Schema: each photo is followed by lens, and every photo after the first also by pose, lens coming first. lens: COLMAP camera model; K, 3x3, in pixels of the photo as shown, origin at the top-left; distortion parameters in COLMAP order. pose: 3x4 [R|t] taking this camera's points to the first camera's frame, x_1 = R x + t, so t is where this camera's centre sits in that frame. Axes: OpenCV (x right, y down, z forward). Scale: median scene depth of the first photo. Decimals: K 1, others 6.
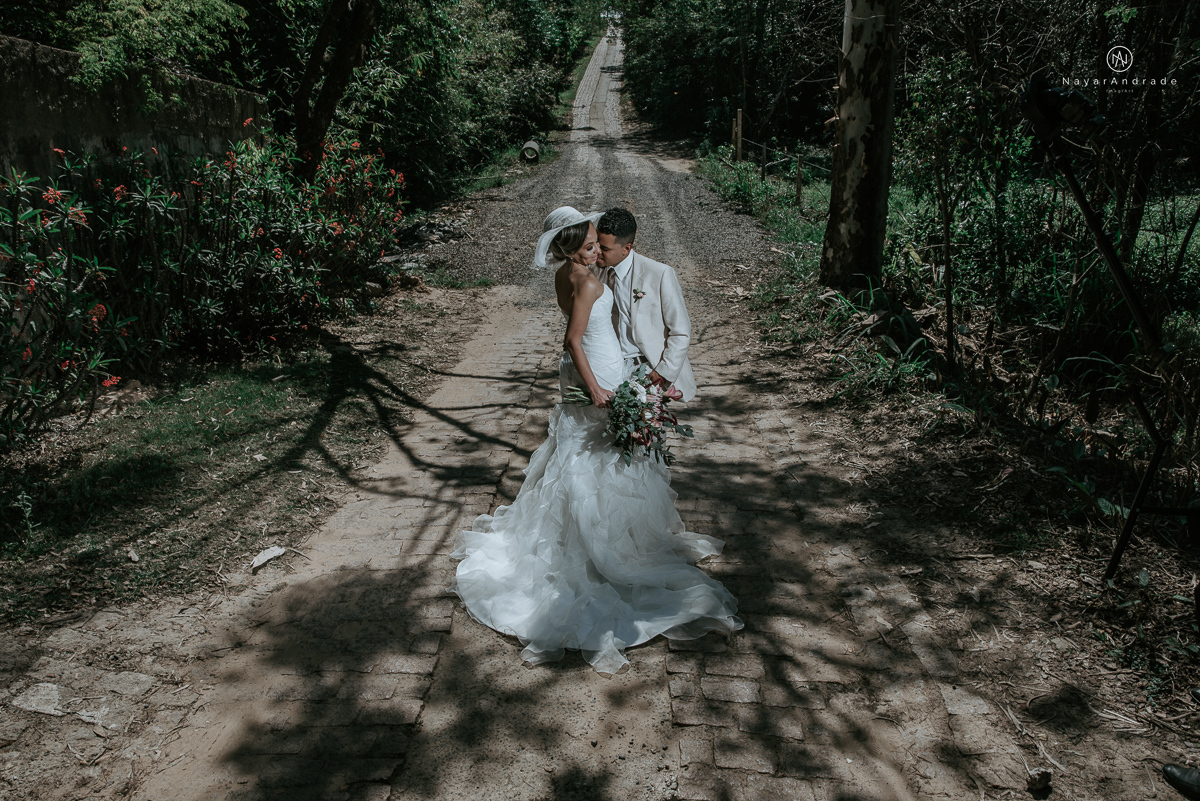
lens RADIAL K [[892.2, 0, 607.5], [0, 892.2, 401.6], [0, 0, 1]] dist [-0.009950, 0.002016]
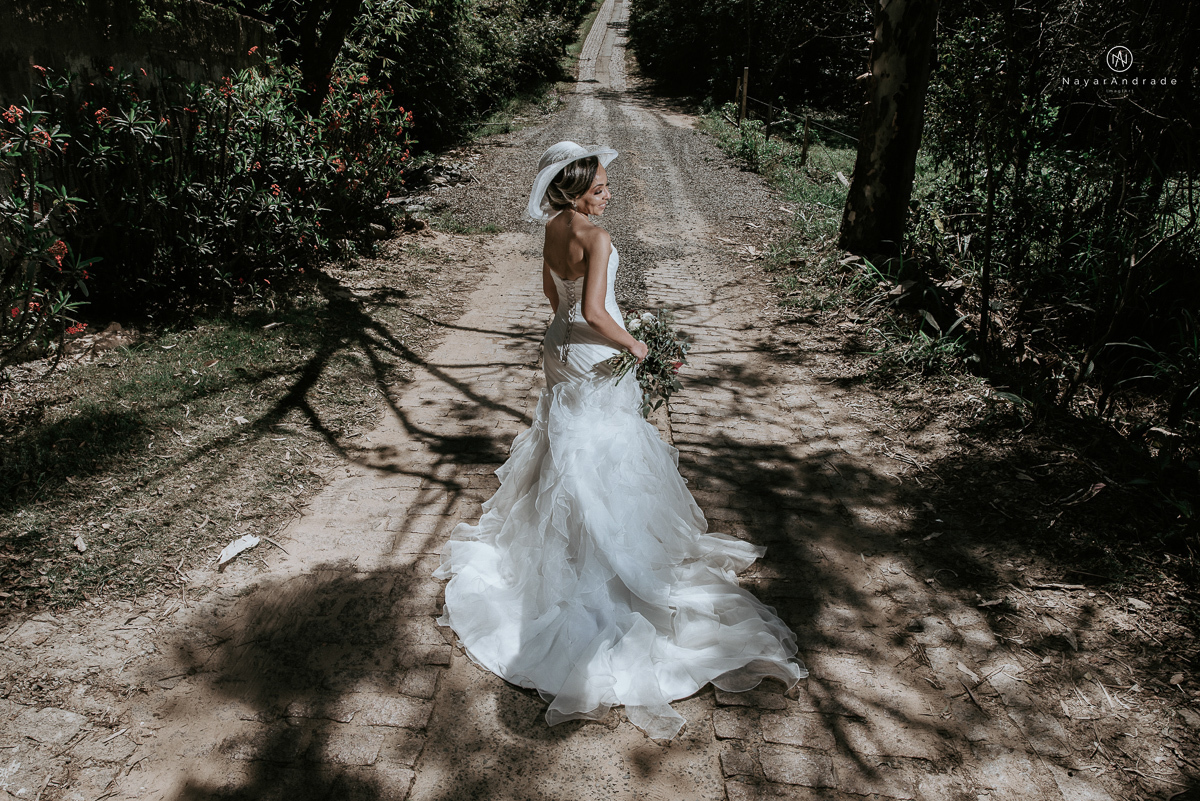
lens RADIAL K [[830.1, 0, 600.0], [0, 830.1, 400.5], [0, 0, 1]] dist [-0.043349, 0.006648]
pose [[0.998920, 0.045841, 0.007532, -0.028693], [-0.046251, 0.996552, 0.068882, -0.023628], [-0.004348, -0.069156, 0.997596, 0.135363]]
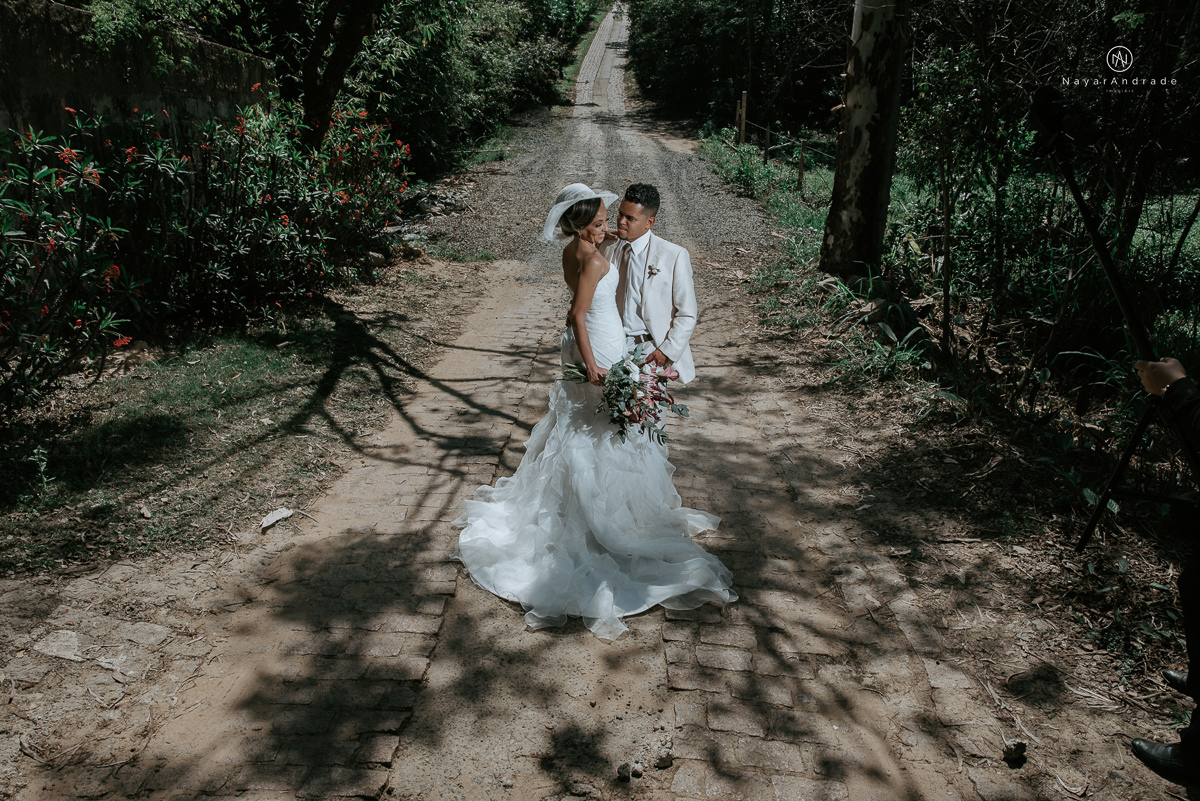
lens RADIAL K [[892.2, 0, 607.5], [0, 892.2, 401.6], [0, 0, 1]] dist [-0.009950, 0.002016]
pose [[0.999349, 0.034838, 0.009326, -0.008667], [-0.035054, 0.999096, 0.024059, 0.001532], [-0.008479, -0.024370, 0.999667, -0.016390]]
